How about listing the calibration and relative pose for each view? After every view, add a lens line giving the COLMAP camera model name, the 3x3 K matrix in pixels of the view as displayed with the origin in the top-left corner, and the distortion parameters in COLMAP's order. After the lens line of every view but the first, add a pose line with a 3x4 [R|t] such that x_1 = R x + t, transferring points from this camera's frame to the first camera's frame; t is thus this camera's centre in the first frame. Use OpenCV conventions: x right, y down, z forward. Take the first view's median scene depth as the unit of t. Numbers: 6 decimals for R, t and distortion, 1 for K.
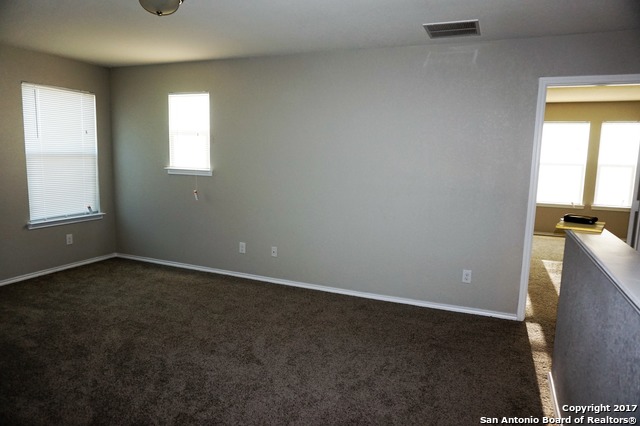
lens RADIAL K [[434.2, 0, 317.9], [0, 434.2, 212.2], [0, 0, 1]] dist [-0.052533, 0.043951]
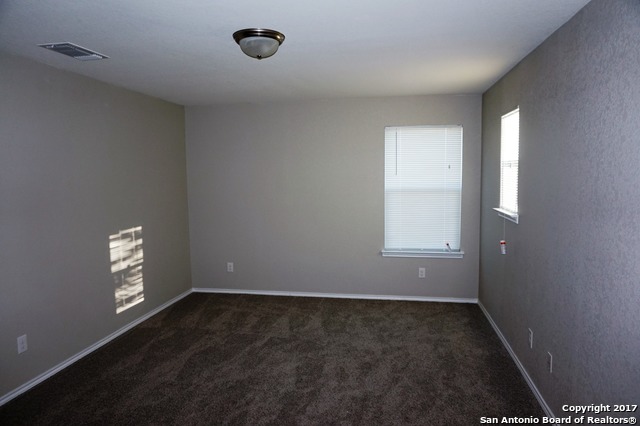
lens RADIAL K [[434.2, 0, 317.9], [0, 434.2, 212.2], [0, 0, 1]] dist [-0.052533, 0.043951]
pose [[0.229770, 0.062233, -0.971253, 0.380462], [-0.119803, 0.992172, 0.035232, -0.092755], [0.965843, 0.108264, 0.235427, 0.546503]]
